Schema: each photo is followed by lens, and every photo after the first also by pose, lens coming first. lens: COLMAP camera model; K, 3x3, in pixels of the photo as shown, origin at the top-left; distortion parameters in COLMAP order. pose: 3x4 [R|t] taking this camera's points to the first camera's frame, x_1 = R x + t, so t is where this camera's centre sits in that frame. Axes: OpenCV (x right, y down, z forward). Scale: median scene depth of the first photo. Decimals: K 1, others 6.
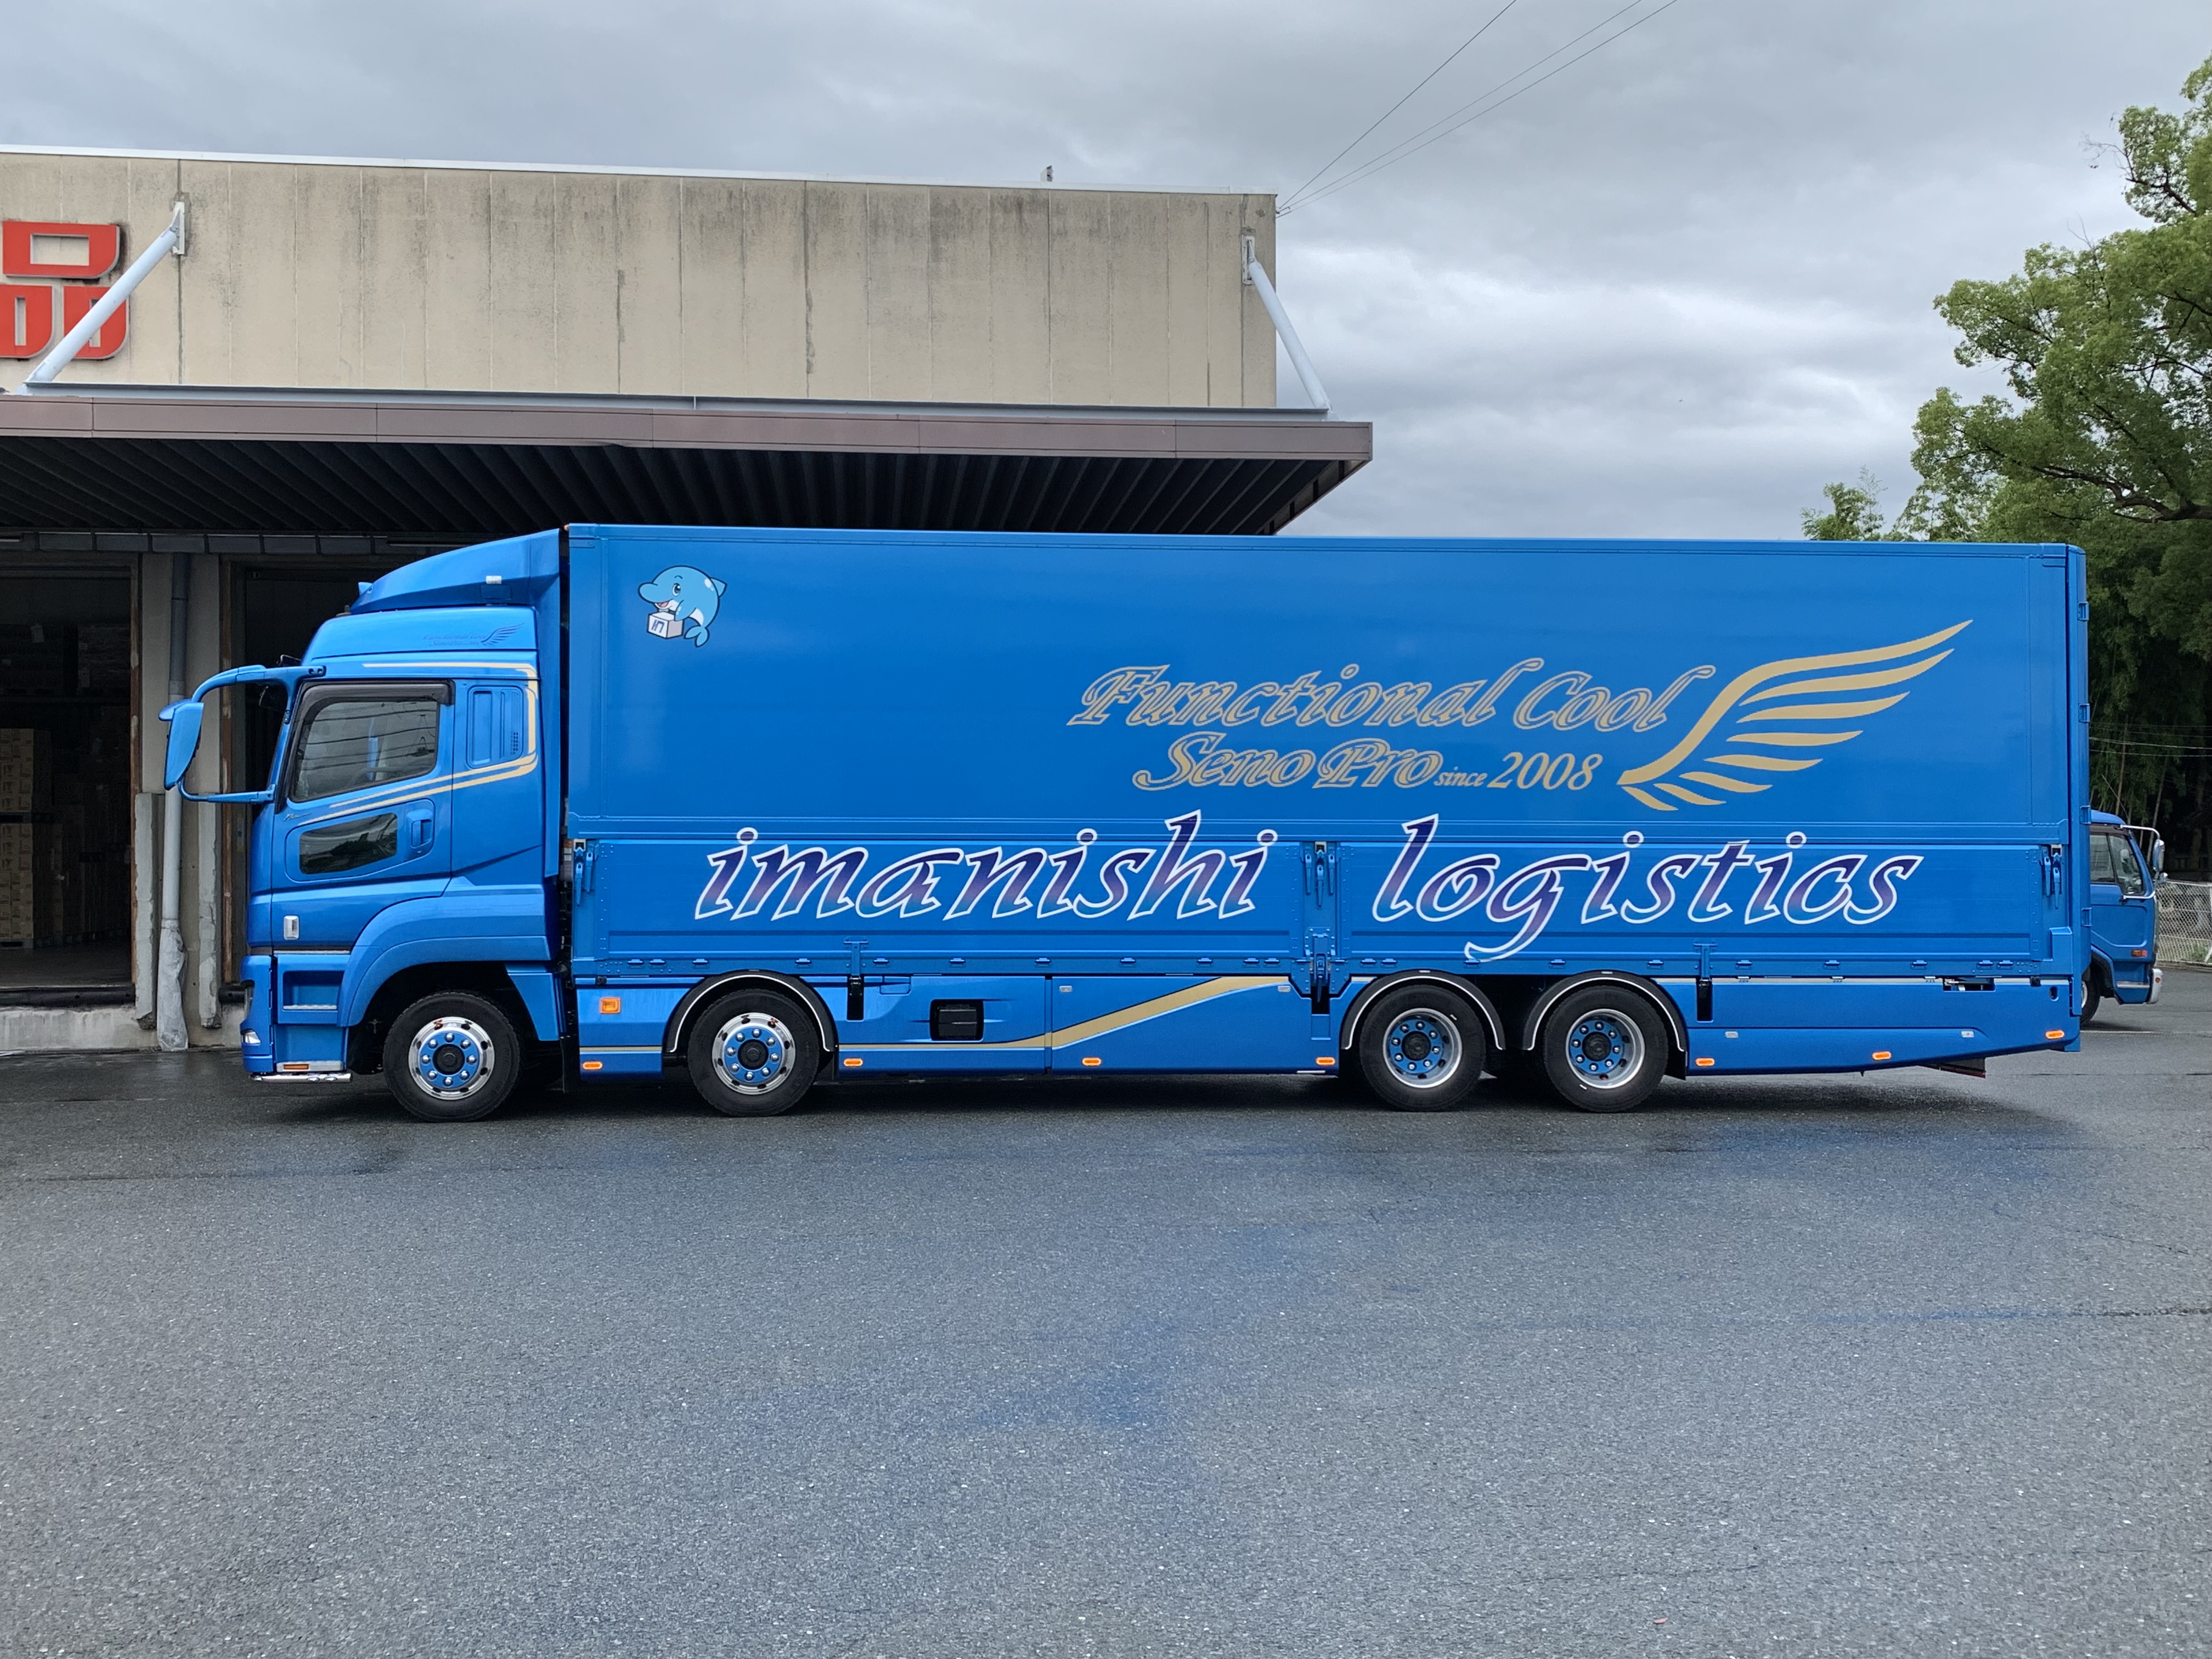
lens RADIAL K [[2077.6, 0, 1106.0], [0, 2077.6, 829.5], [0, 0, 1]] dist [0.201291, -0.749568]
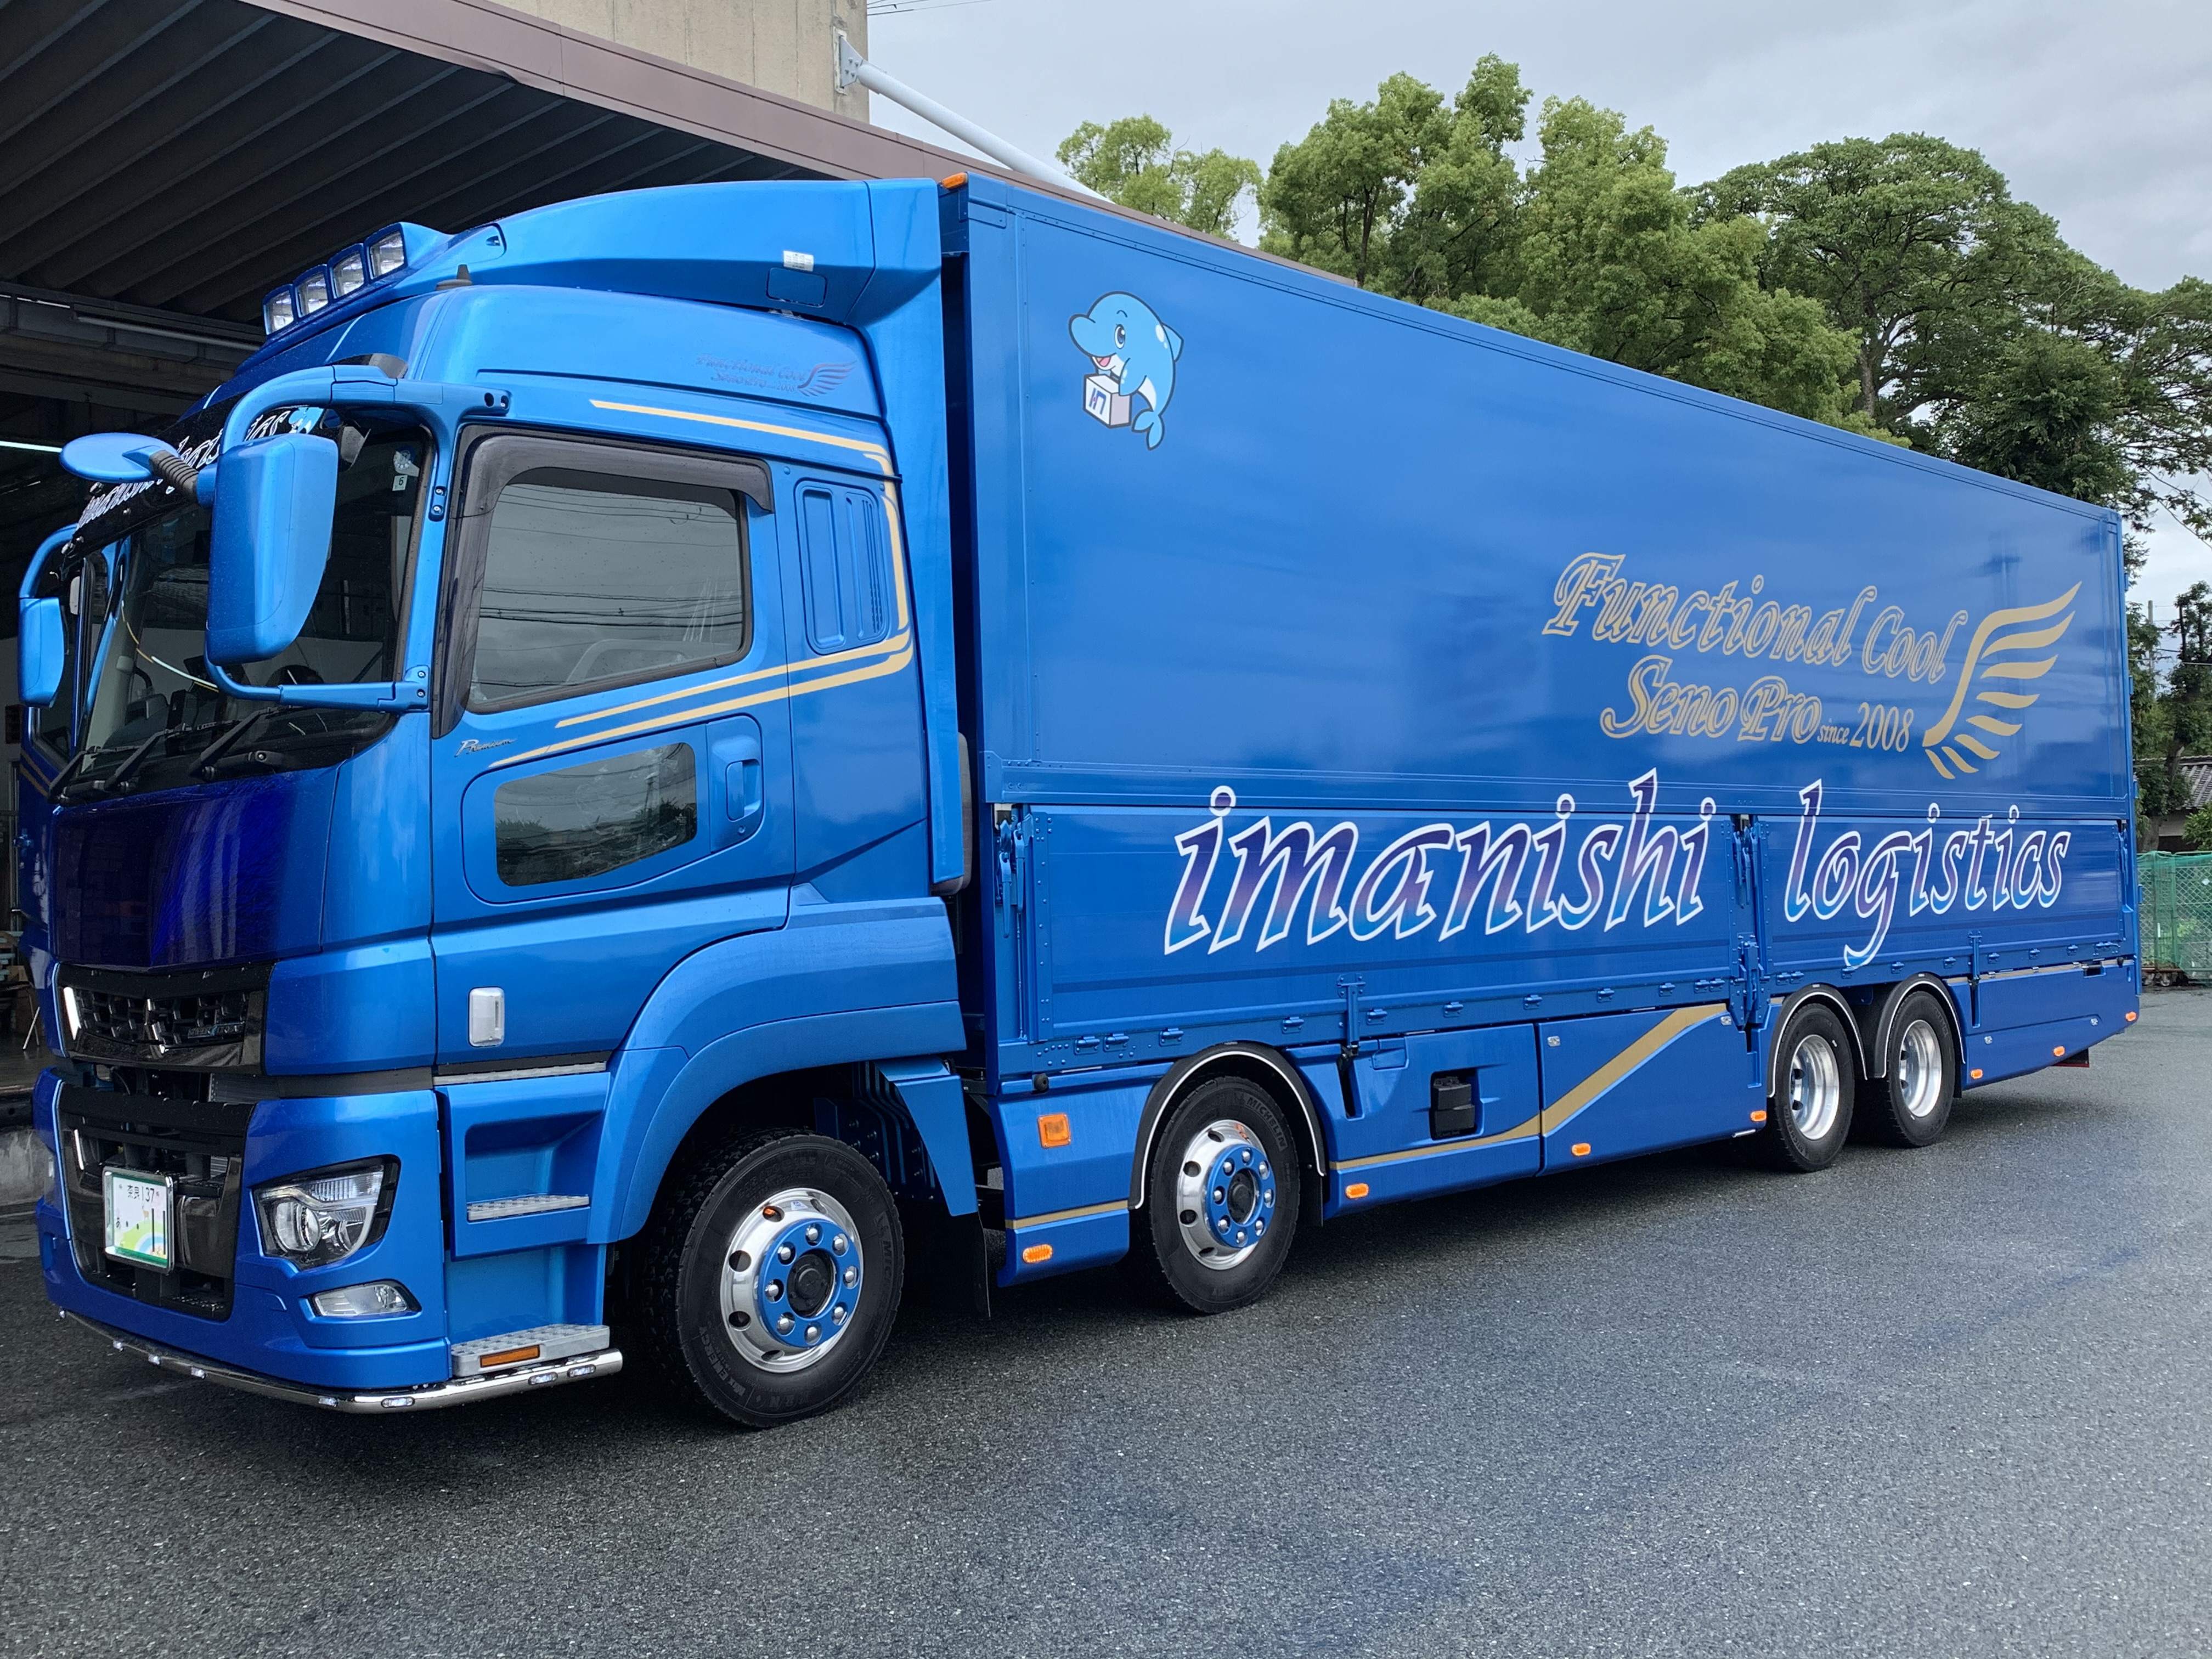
lens RADIAL K [[2077.6, 0, 1106.0], [0, 2077.6, 829.5], [0, 0, 1]] dist [0.201291, -0.749568]
pose [[0.754666, -0.003016, 0.656102, -0.554410], [0.013313, 0.999854, -0.010717, 0.016061], [-0.655974, 0.016822, 0.754596, 0.600889]]
